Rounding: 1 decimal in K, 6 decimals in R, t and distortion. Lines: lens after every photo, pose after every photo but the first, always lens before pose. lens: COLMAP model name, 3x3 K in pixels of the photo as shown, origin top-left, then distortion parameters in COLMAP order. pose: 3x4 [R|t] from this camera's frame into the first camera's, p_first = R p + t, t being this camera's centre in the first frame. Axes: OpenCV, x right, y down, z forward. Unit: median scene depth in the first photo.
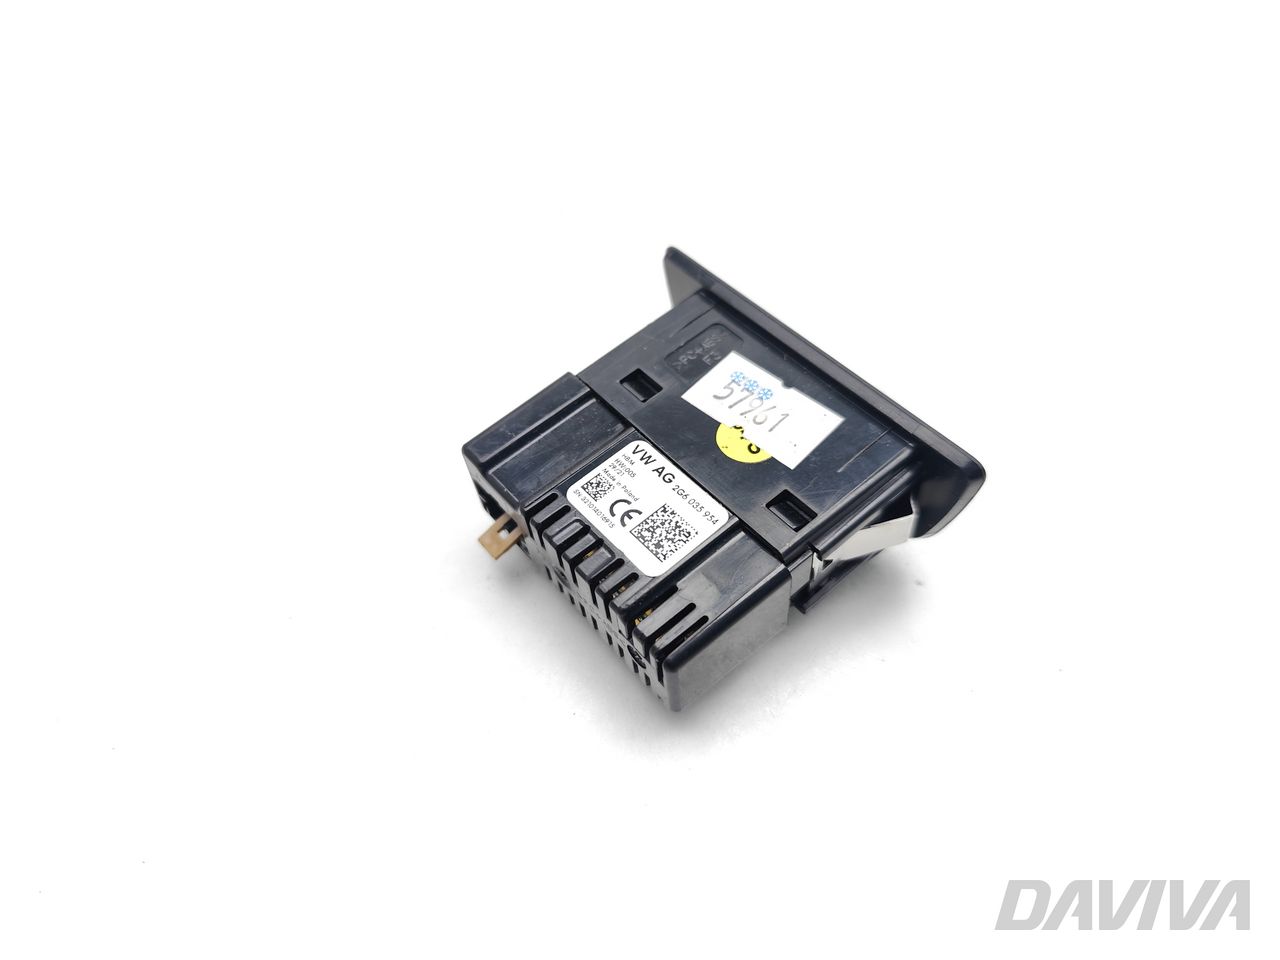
lens RADIAL K [[953.9, 0, 635.7], [0, 953.9, 490.7], [0, 0, 1]] dist [0.012472, 0.000176]
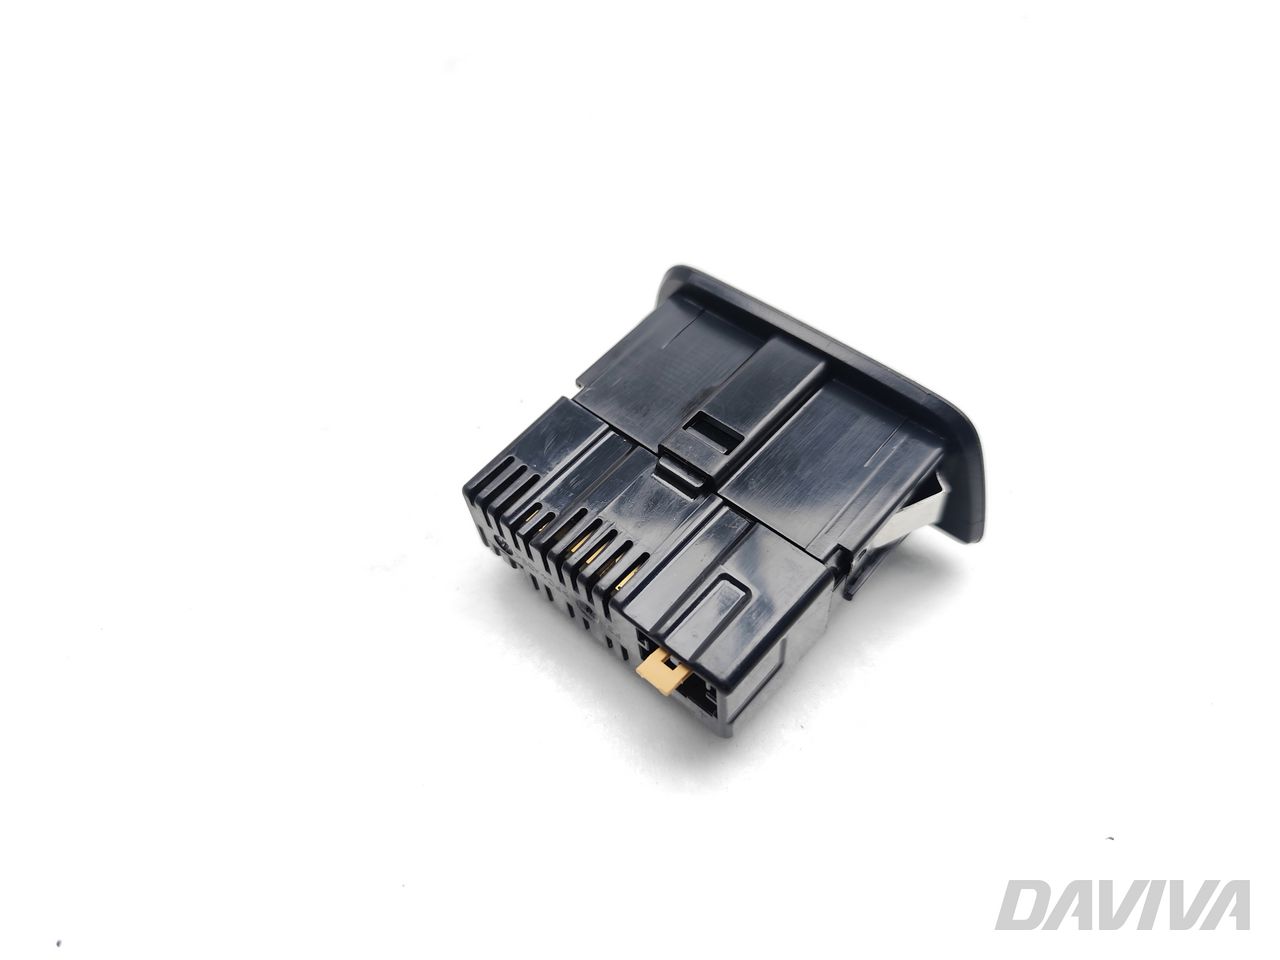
lens RADIAL K [[953.9, 0, 639.8], [0, 953.9, 473.7], [0, 0, 1]] dist [0.012472, 0.000176]
pose [[0.983128, -0.157682, 0.092710, -0.087926], [0.152617, 0.986496, 0.059437, -0.087127], [-0.100830, -0.044285, 0.993918, 0.061347]]
